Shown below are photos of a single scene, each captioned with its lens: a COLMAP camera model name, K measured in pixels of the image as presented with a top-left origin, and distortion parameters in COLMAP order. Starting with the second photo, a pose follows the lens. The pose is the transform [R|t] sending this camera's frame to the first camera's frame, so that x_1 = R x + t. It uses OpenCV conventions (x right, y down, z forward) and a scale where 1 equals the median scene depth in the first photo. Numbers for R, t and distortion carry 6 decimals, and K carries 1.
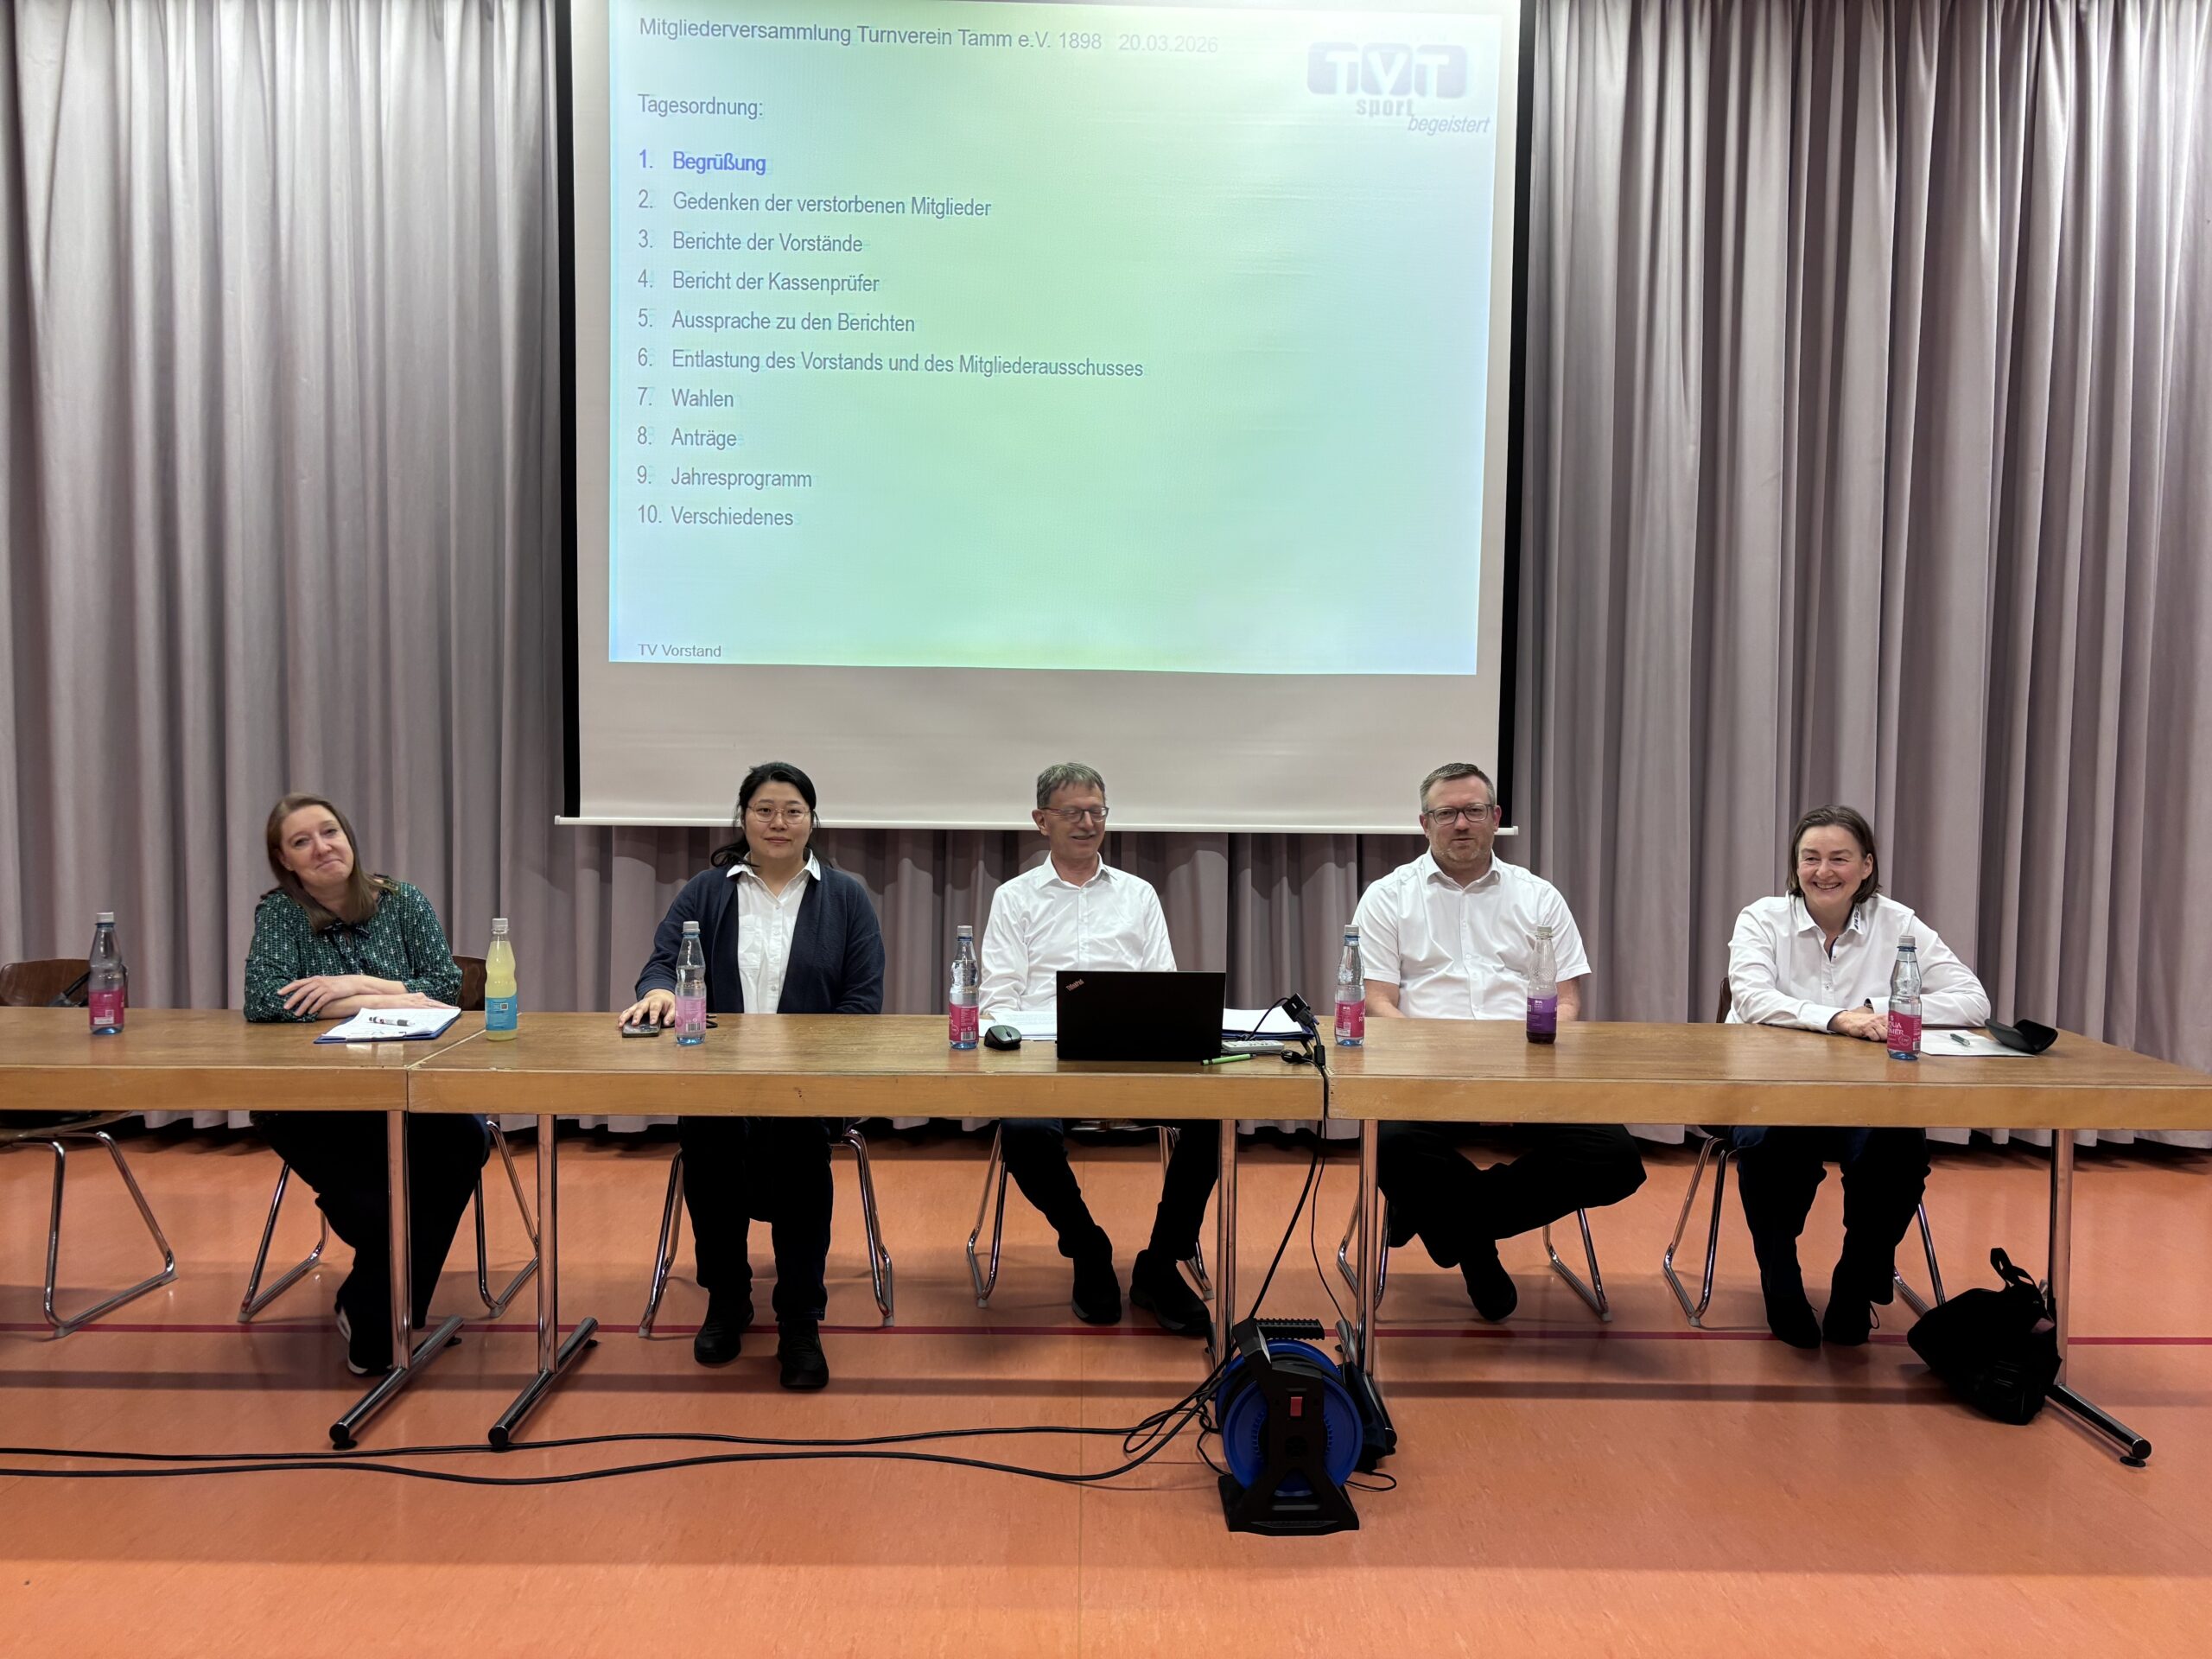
lens RADIAL K [[1665.7, 0, 1105.2], [0, 1665.7, 836.7], [0, 0, 1]] dist [0.016298, -0.003570]
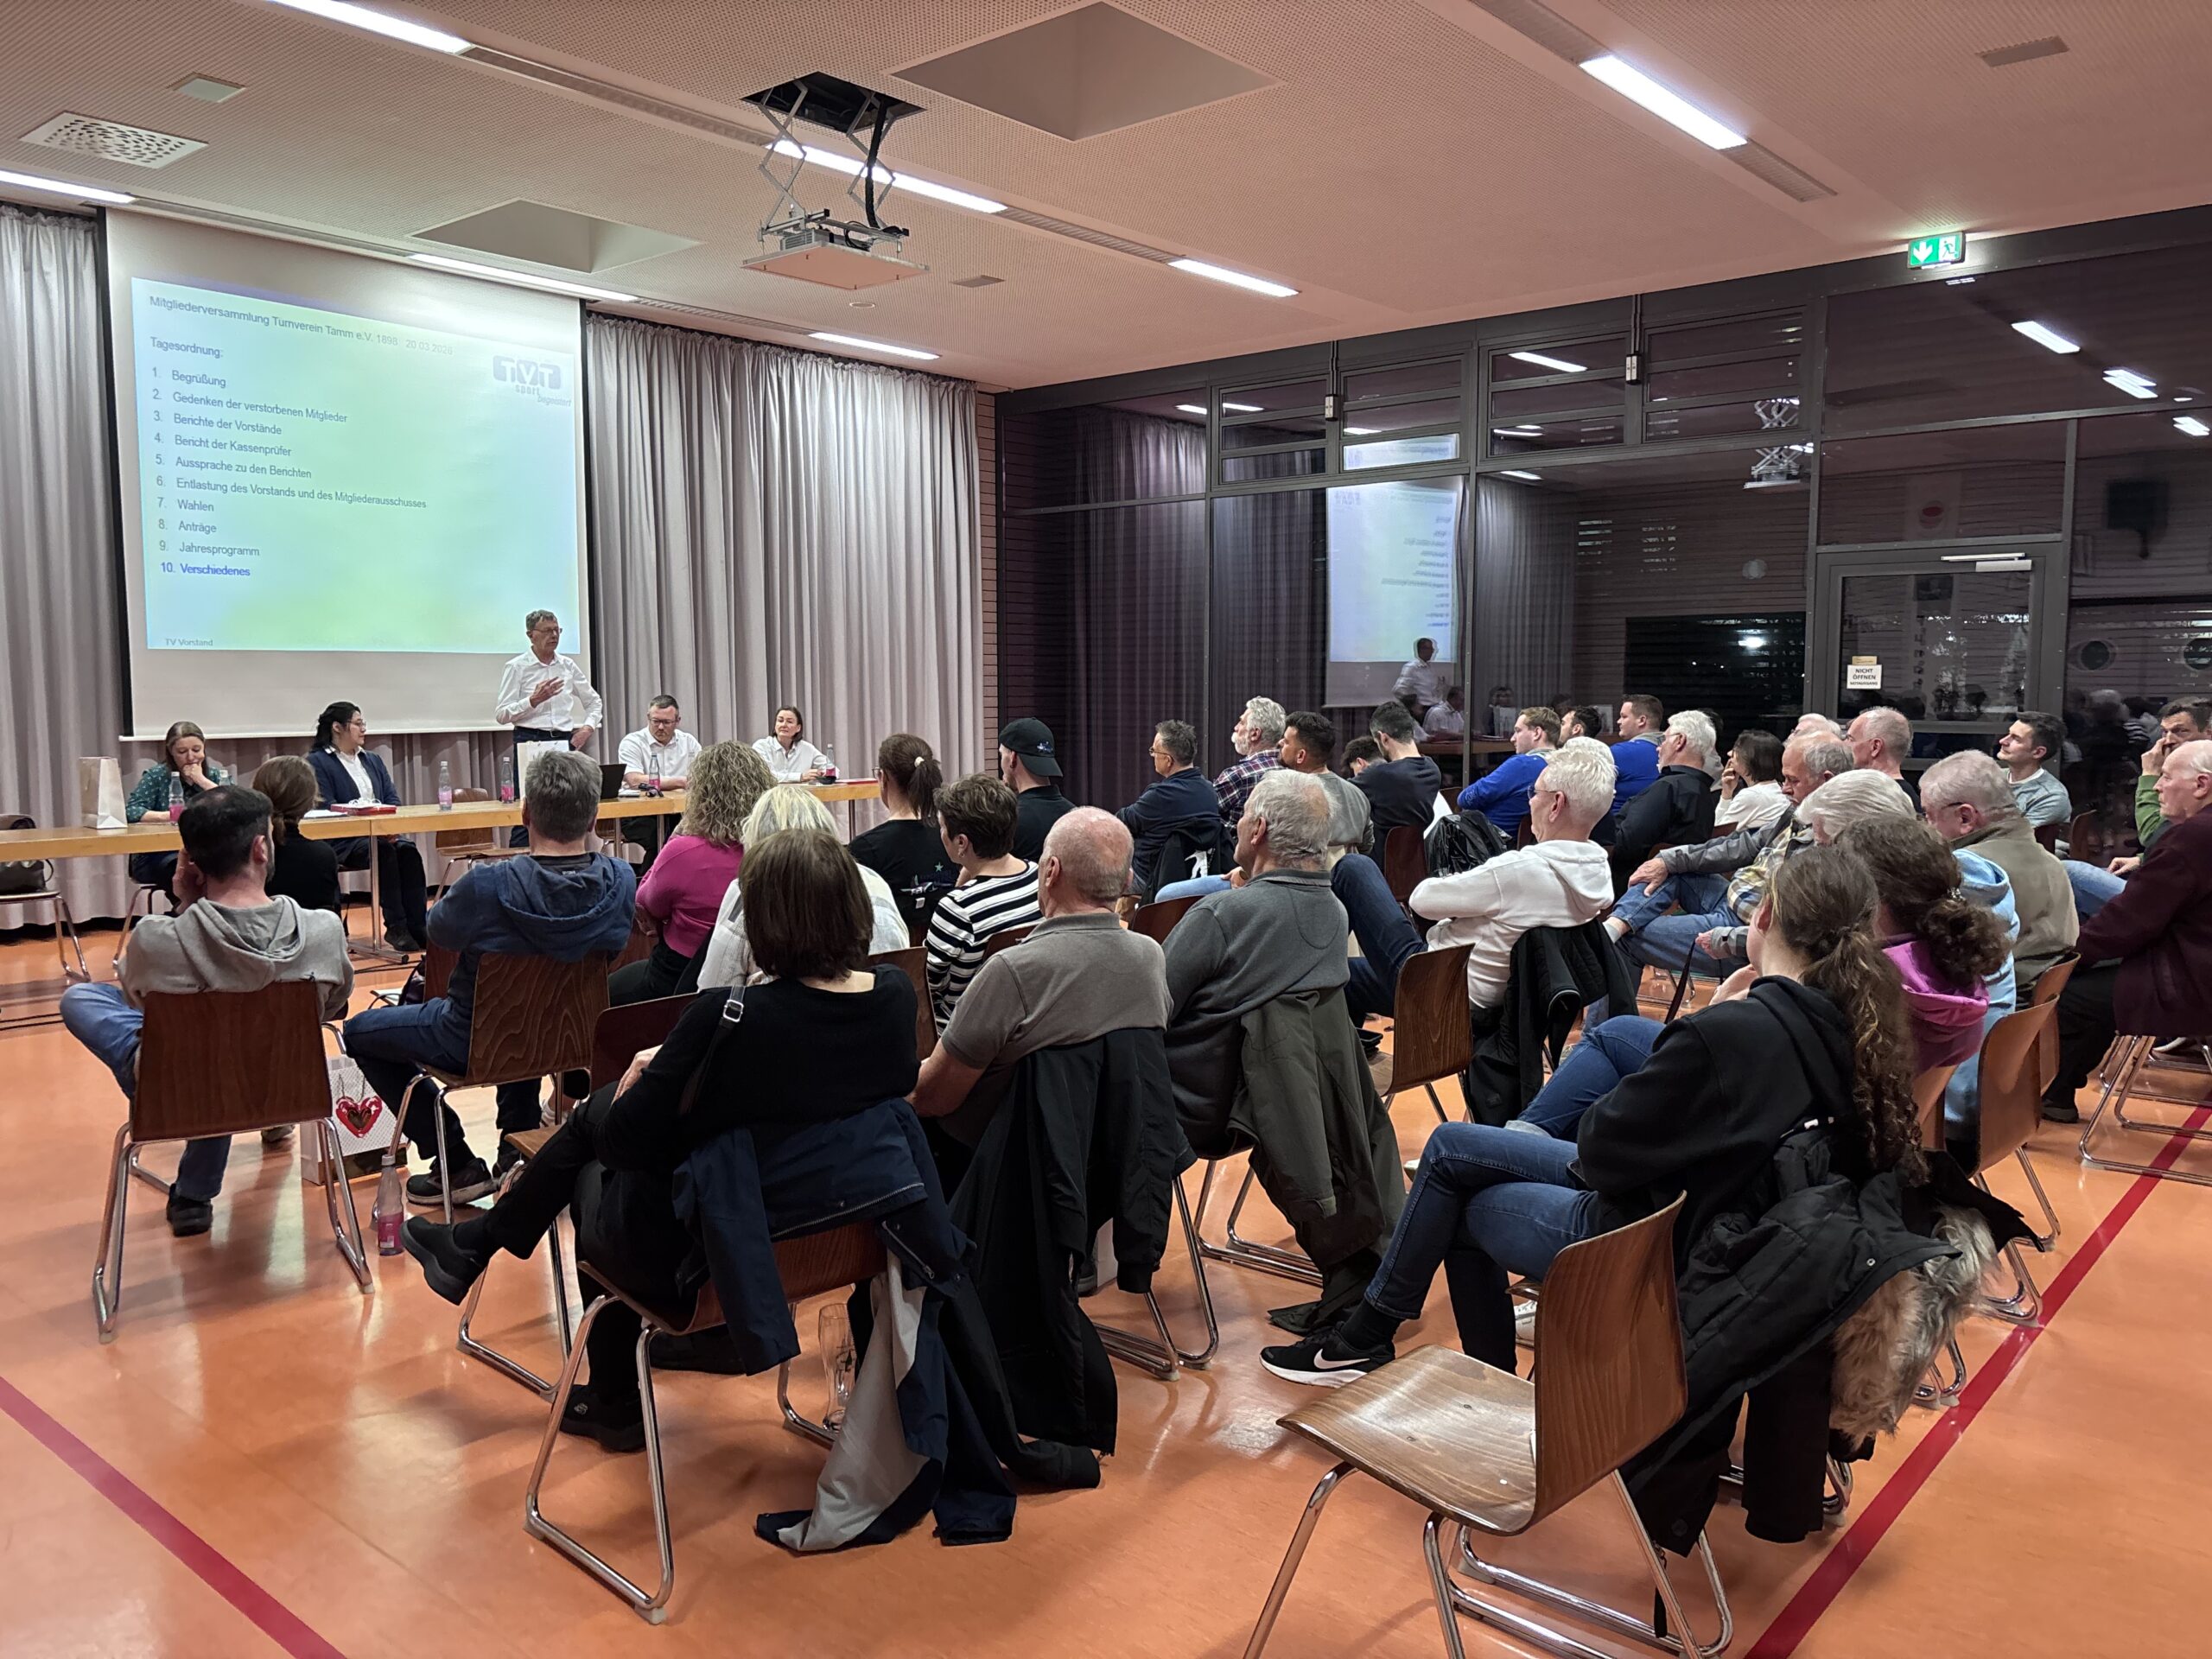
lens RADIAL K [[1665.7, 0, 1106.8], [0, 1665.7, 829.2], [0, 0, 1]] dist [0.016298, -0.003570]
pose [[0.655969, -0.086048, 0.749867, -0.999973], [0.047175, 0.996212, 0.073049, 0.005955], [-0.753312, -0.012543, 0.657543, -0.980222]]
